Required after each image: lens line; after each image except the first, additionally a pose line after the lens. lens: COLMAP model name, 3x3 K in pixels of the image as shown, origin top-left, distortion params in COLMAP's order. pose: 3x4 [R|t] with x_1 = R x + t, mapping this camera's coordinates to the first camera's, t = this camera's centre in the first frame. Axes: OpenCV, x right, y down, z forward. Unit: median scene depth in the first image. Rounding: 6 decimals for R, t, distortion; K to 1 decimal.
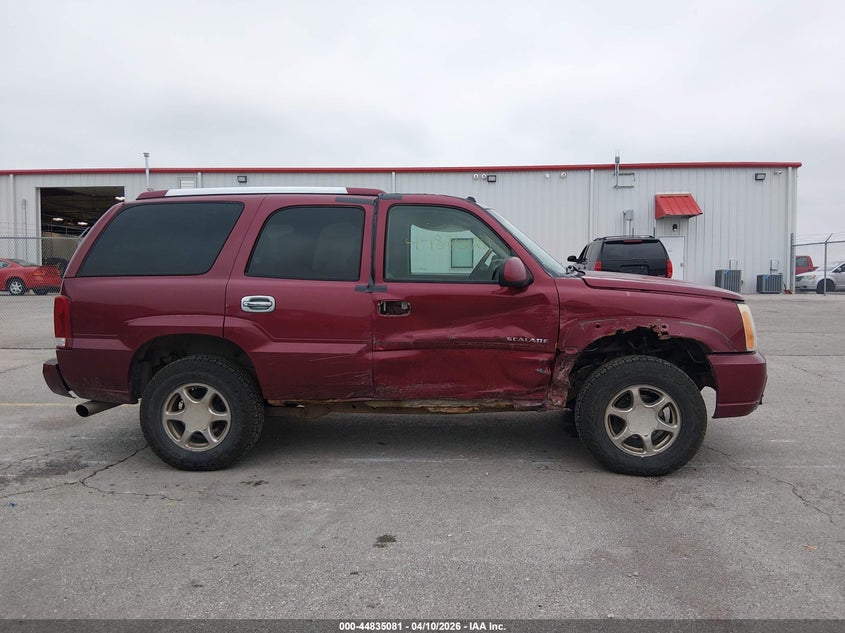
lens RADIAL K [[630.2, 0, 417.9], [0, 630.2, 313.4], [0, 0, 1]] dist [0.108114, -0.180887]
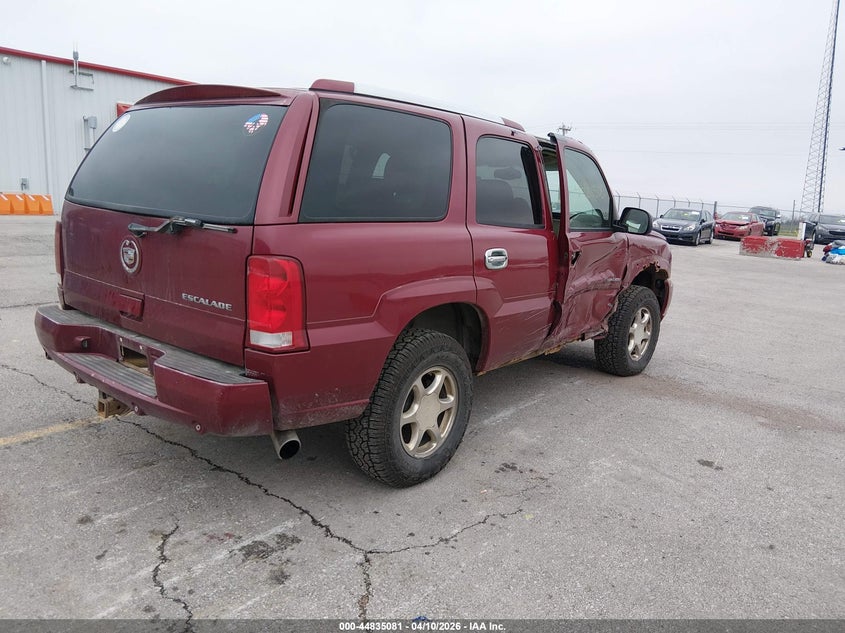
lens RADIAL K [[630.2, 0, 417.9], [0, 630.2, 313.4], [0, 0, 1]] dist [0.108114, -0.180887]
pose [[0.571507, -0.111705, 0.812959, -0.987932], [0.002692, 0.990941, 0.134268, -0.055142], [-0.820593, -0.074547, 0.566630, 0.623161]]
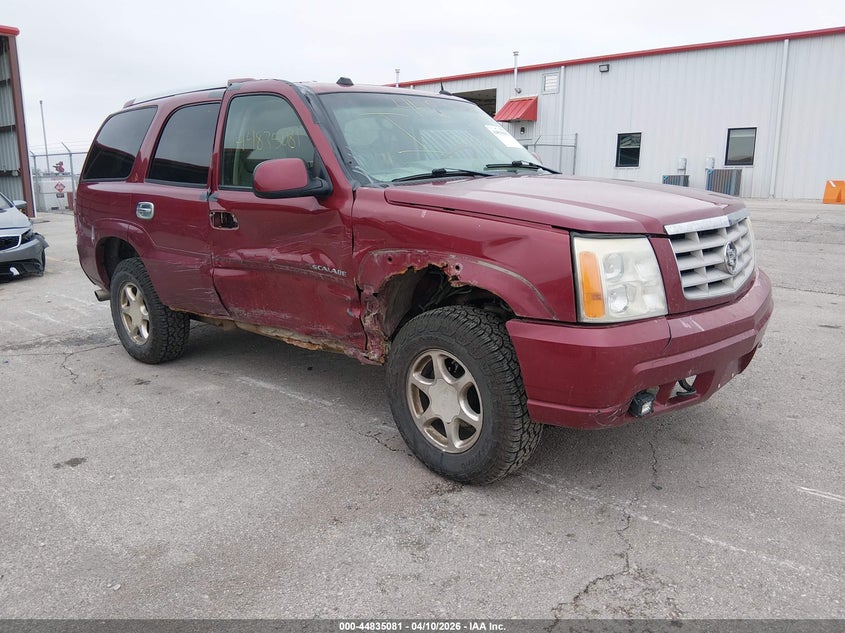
lens RADIAL K [[630.2, 0, 417.9], [0, 630.2, 313.4], [0, 0, 1]] dist [0.108114, -0.180887]
pose [[0.791056, 0.127373, -0.598336, 0.720008], [-0.033245, 0.985589, 0.165857, -0.036820], [0.610839, -0.111311, 0.783891, 0.456868]]
